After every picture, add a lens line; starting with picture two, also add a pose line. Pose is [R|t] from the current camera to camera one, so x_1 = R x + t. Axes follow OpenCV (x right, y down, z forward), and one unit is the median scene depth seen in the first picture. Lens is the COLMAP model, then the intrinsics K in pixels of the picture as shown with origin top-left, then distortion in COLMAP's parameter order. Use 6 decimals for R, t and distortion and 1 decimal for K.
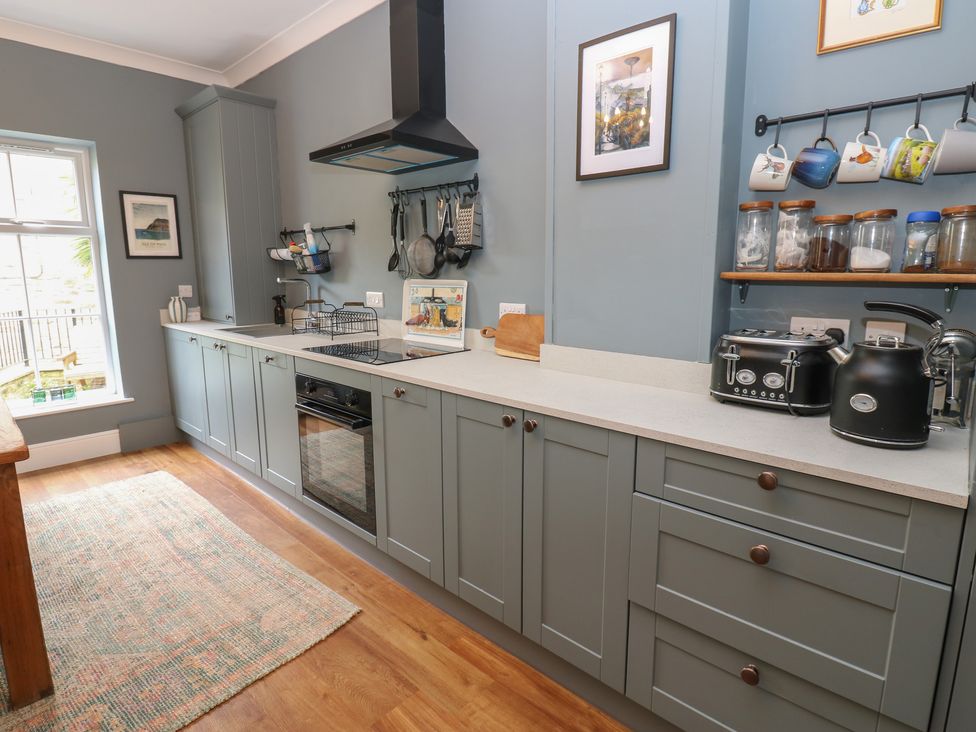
lens RADIAL K [[515.3, 0, 491.9], [0, 515.3, 349.7], [0, 0, 1]] dist [-0.009016, -0.002032]
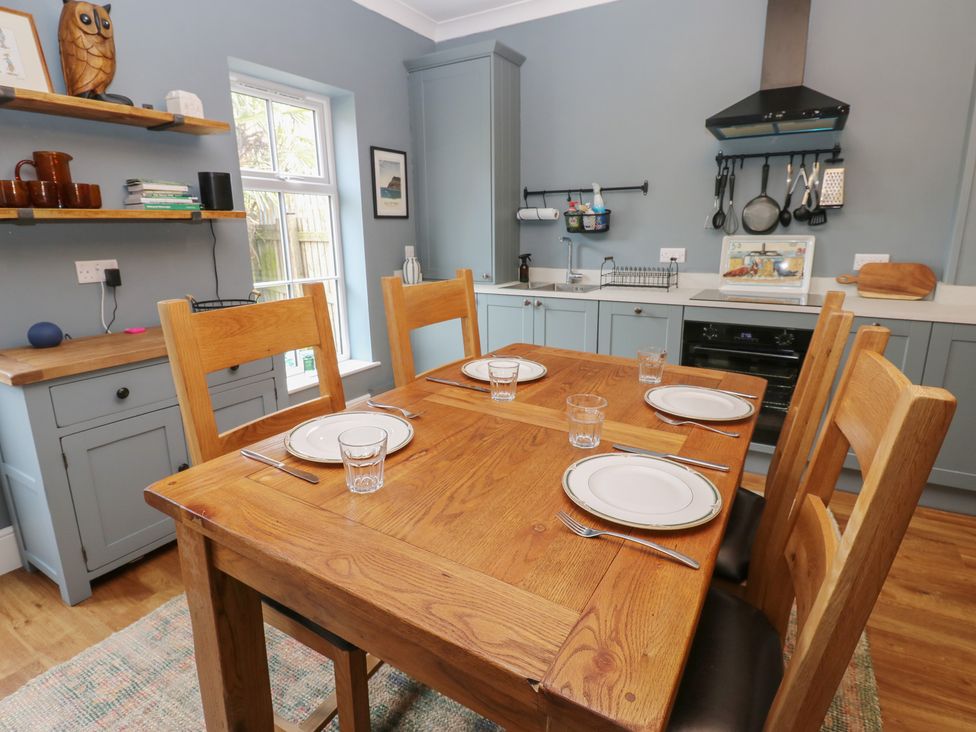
lens RADIAL K [[515.3, 0, 491.9], [0, 515.3, 349.7], [0, 0, 1]] dist [-0.009016, -0.002032]
pose [[0.980353, -0.052138, 0.190234, -0.921286], [0.038735, 0.996542, 0.073506, 0.009030], [-0.193409, -0.064694, 0.978983, -0.015161]]
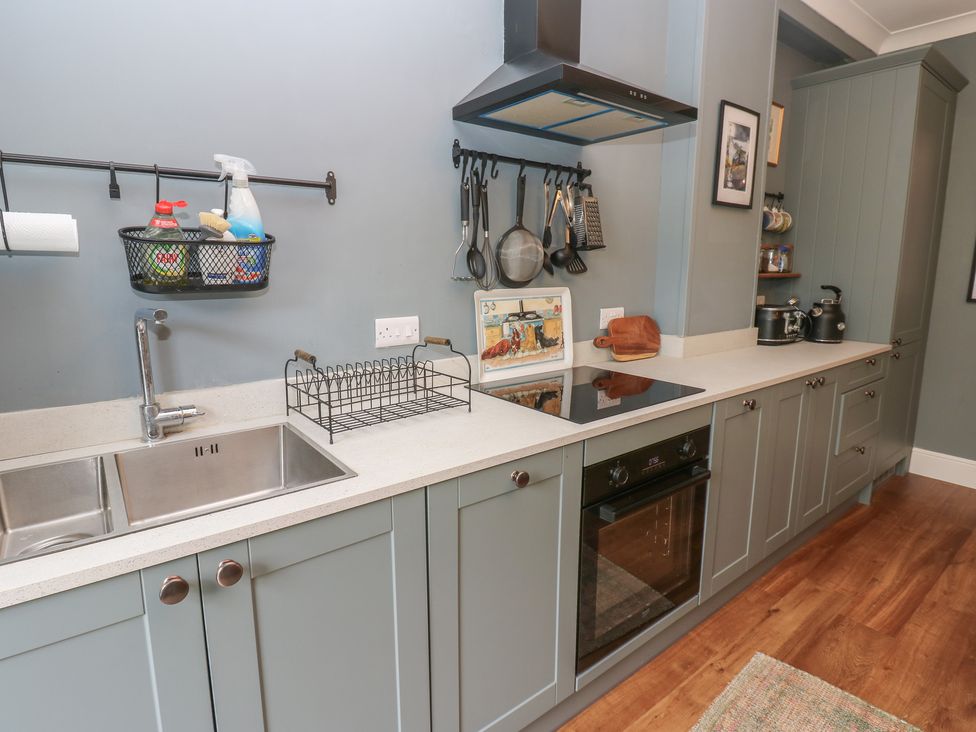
lens RADIAL K [[524.7, 0, 490.0], [0, 524.7, 350.2], [0, 0, 1]] dist [-0.002421, -0.011783]
pose [[0.176854, -0.157134, 0.971613, -0.842571], [0.149464, 0.980012, 0.131287, -0.151824], [-0.972822, 0.122003, 0.196805, 0.891125]]
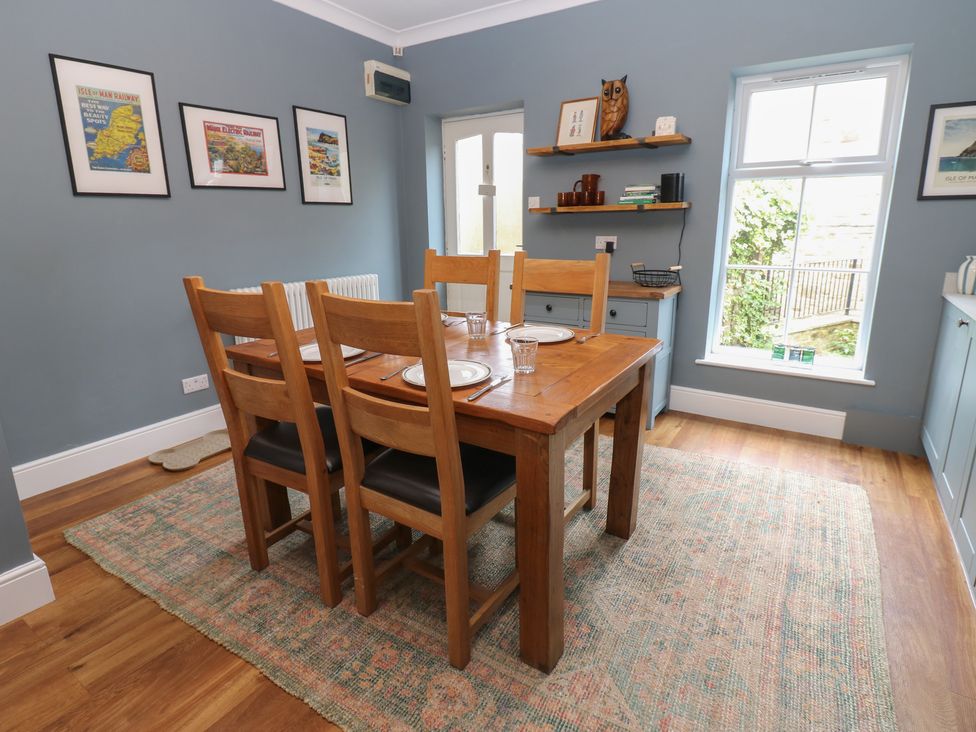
lens RADIAL K [[524.7, 0, 490.0], [0, 524.7, 350.2], [0, 0, 1]] dist [-0.002421, -0.011783]
pose [[0.161541, 0.231992, -0.959210, -0.052671], [-0.142183, 0.967307, 0.210005, -0.050318], [0.976570, 0.102459, 0.189244, 0.366195]]
